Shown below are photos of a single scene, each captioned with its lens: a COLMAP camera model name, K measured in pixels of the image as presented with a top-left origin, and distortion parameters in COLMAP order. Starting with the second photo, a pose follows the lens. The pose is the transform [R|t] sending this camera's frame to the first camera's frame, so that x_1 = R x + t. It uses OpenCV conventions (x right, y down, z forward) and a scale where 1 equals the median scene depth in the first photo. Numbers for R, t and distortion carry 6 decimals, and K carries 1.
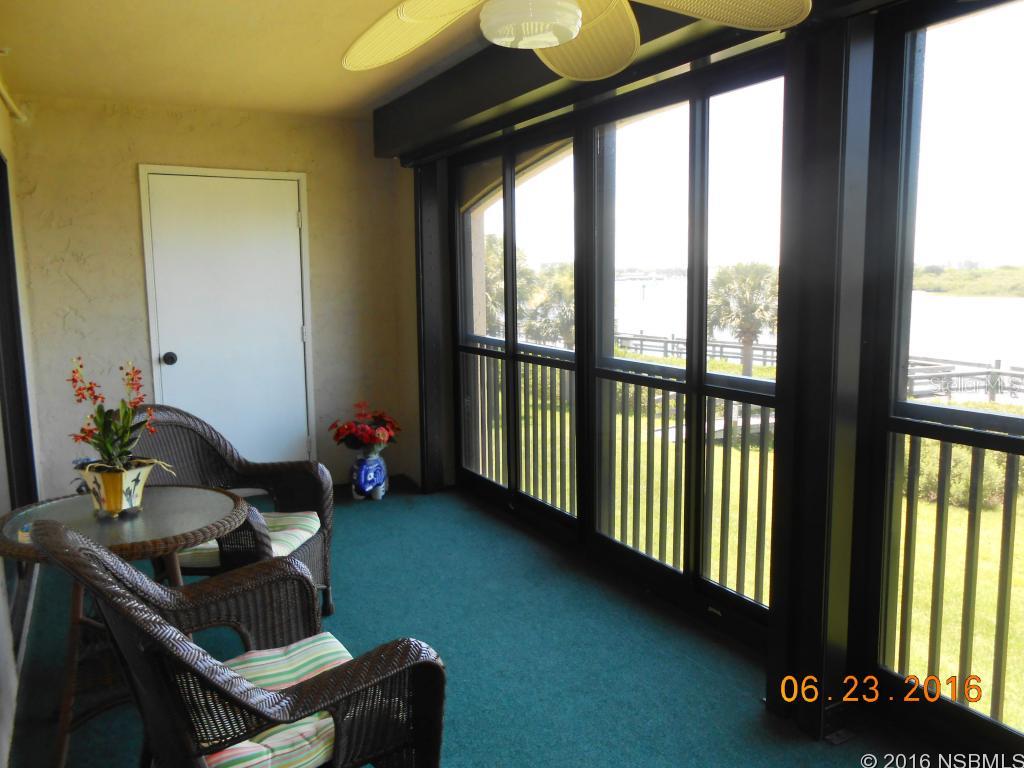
lens RADIAL K [[806.9, 0, 523.7], [0, 806.9, 383.1], [0, 0, 1]] dist [-0.117941, 0.117135]
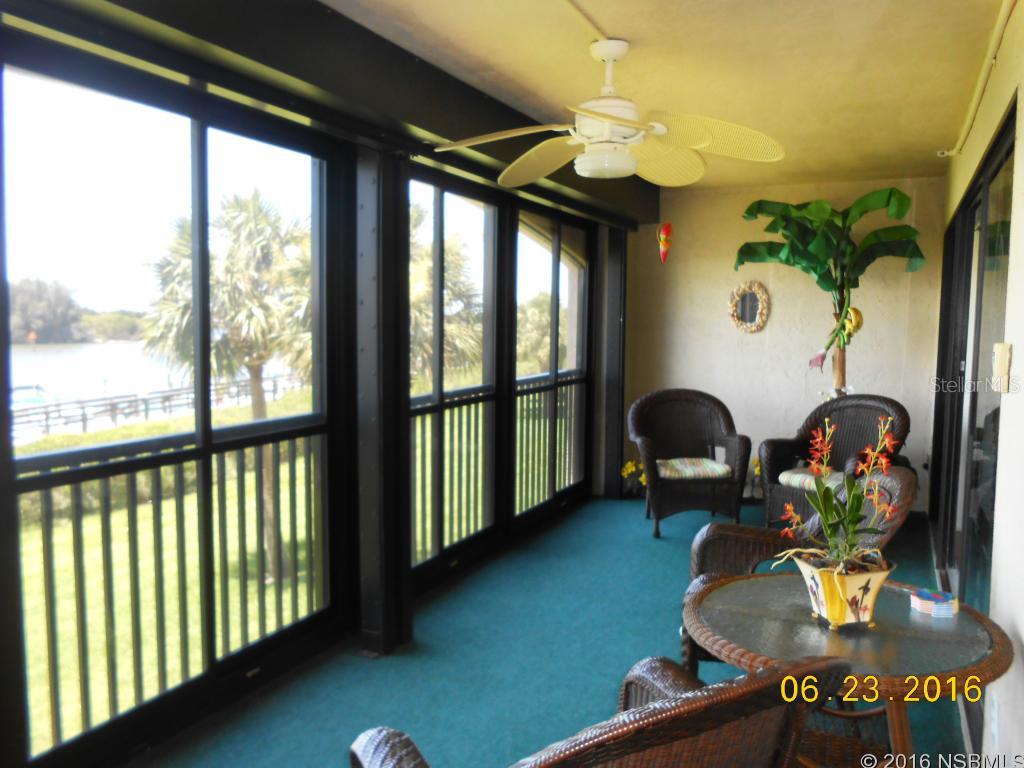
lens RADIAL K [[806.9, 0, 523.7], [0, 806.9, 383.1], [0, 0, 1]] dist [-0.117941, 0.117135]
pose [[-0.599246, -0.056984, 0.798535, -0.819457], [0.102649, 0.983761, 0.147233, -0.189020], [-0.793957, 0.170197, -0.583665, 1.477221]]
